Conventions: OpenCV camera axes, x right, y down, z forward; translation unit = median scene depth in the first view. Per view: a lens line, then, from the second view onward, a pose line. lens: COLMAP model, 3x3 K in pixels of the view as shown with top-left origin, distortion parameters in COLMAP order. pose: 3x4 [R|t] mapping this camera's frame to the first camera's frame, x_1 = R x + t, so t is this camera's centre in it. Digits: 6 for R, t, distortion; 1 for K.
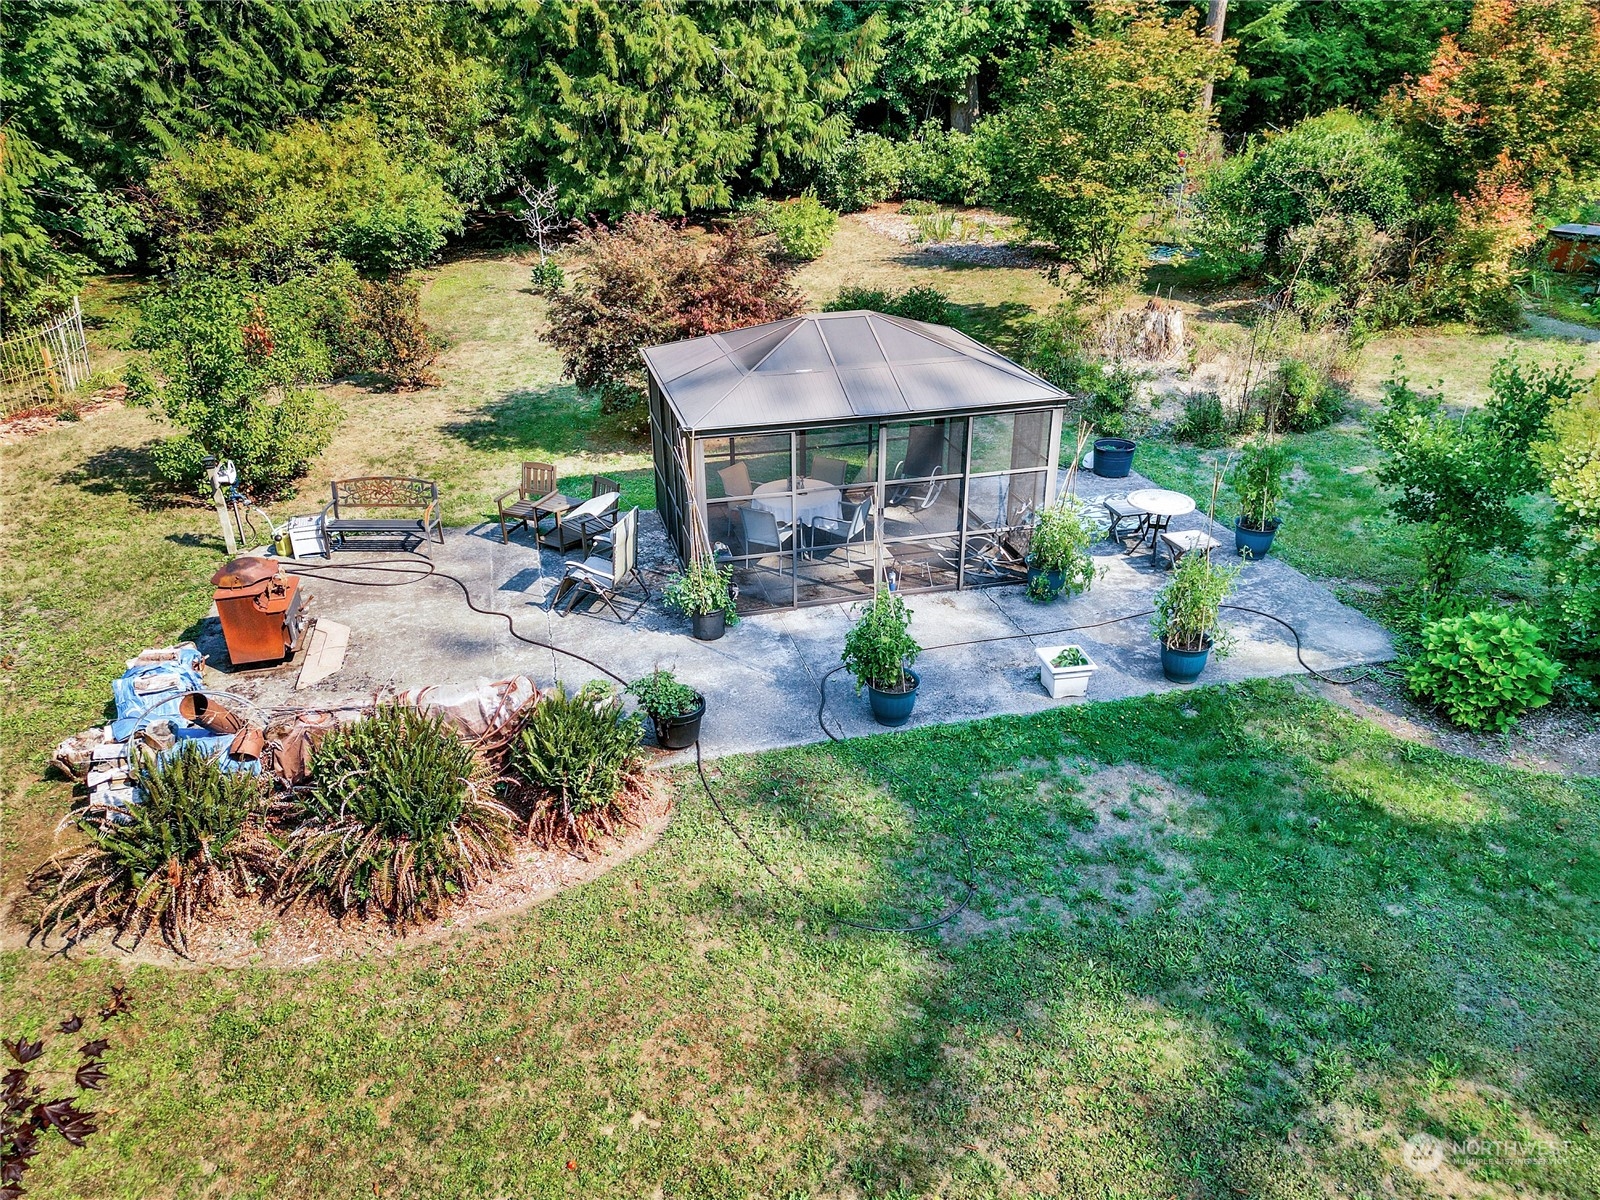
lens RADIAL K [[1143.1, 0, 804.9], [0, 1143.1, 597.9], [0, 0, 1]] dist [0.058648, -0.037413]
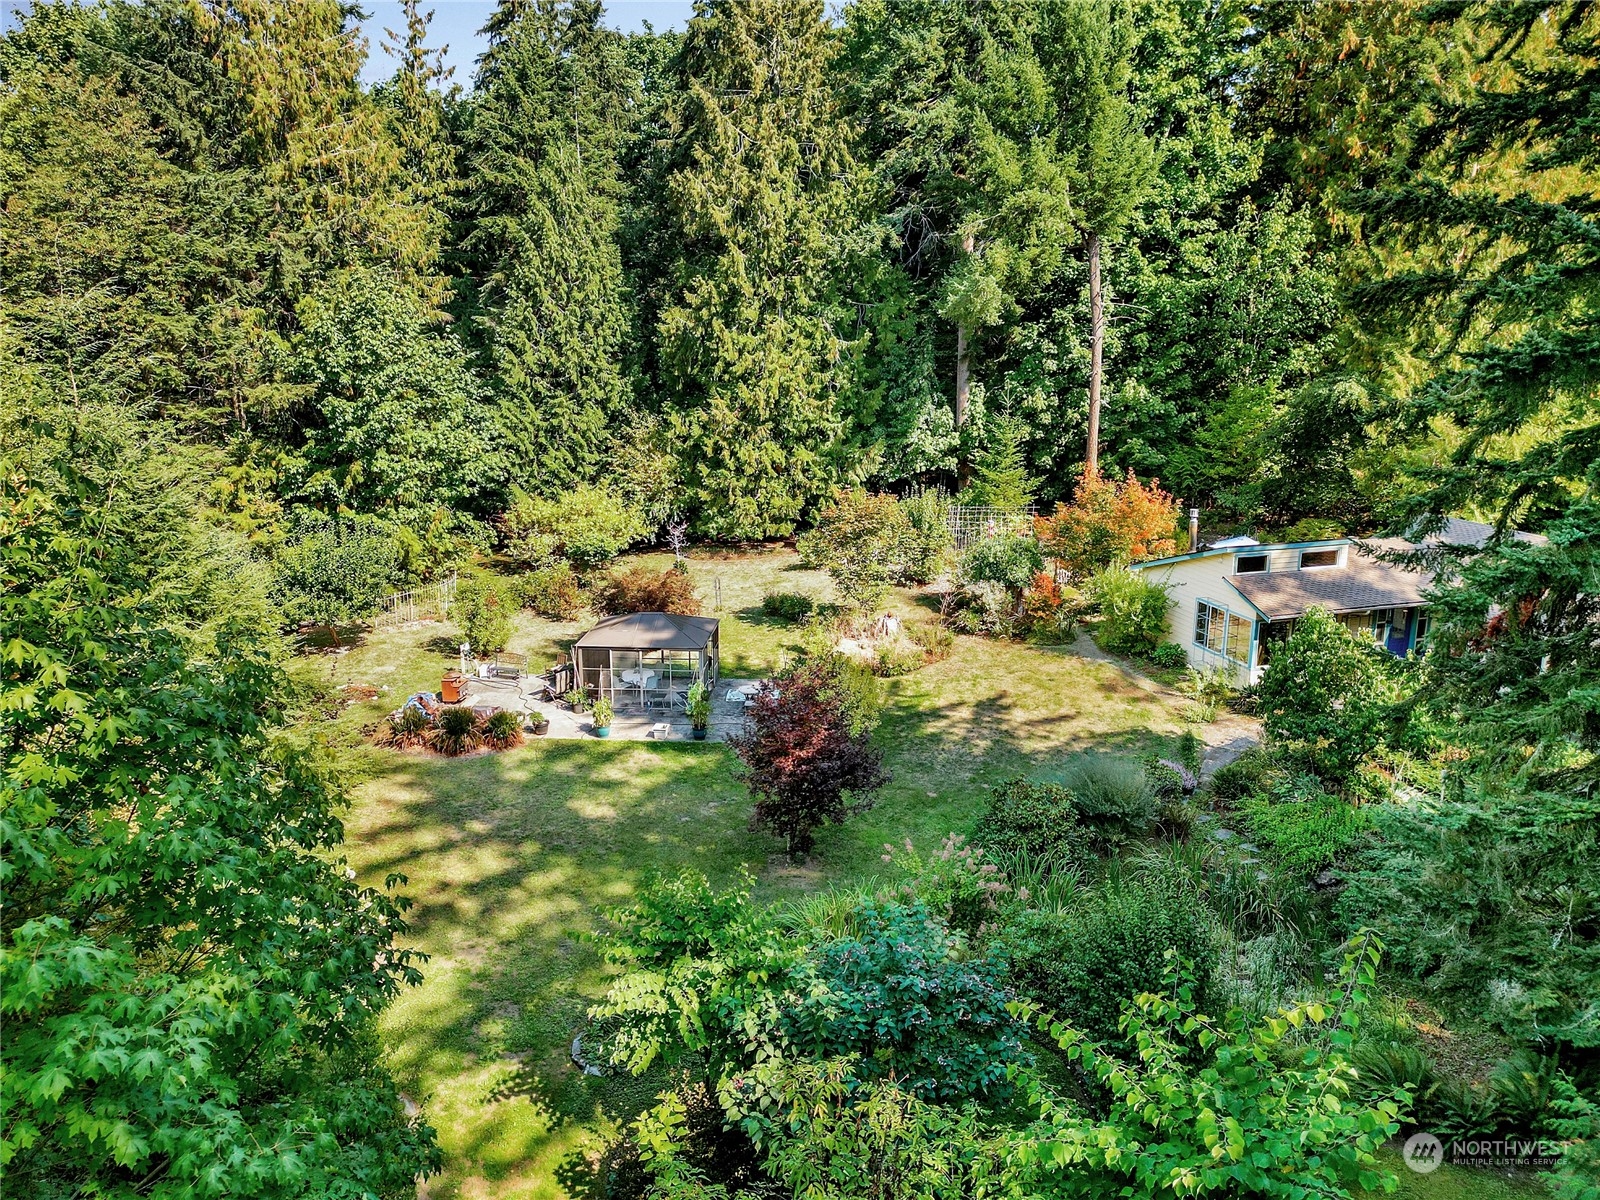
lens RADIAL K [[1143.1, 0, 796.7], [0, 1143.1, 598.1], [0, 0, 1]] dist [0.058648, -0.037413]
pose [[0.946445, 0.083288, -0.311938, 0.549535], [-0.144676, 0.973129, -0.179132, 0.078215], [0.288636, 0.214669, 0.933063, -0.691730]]
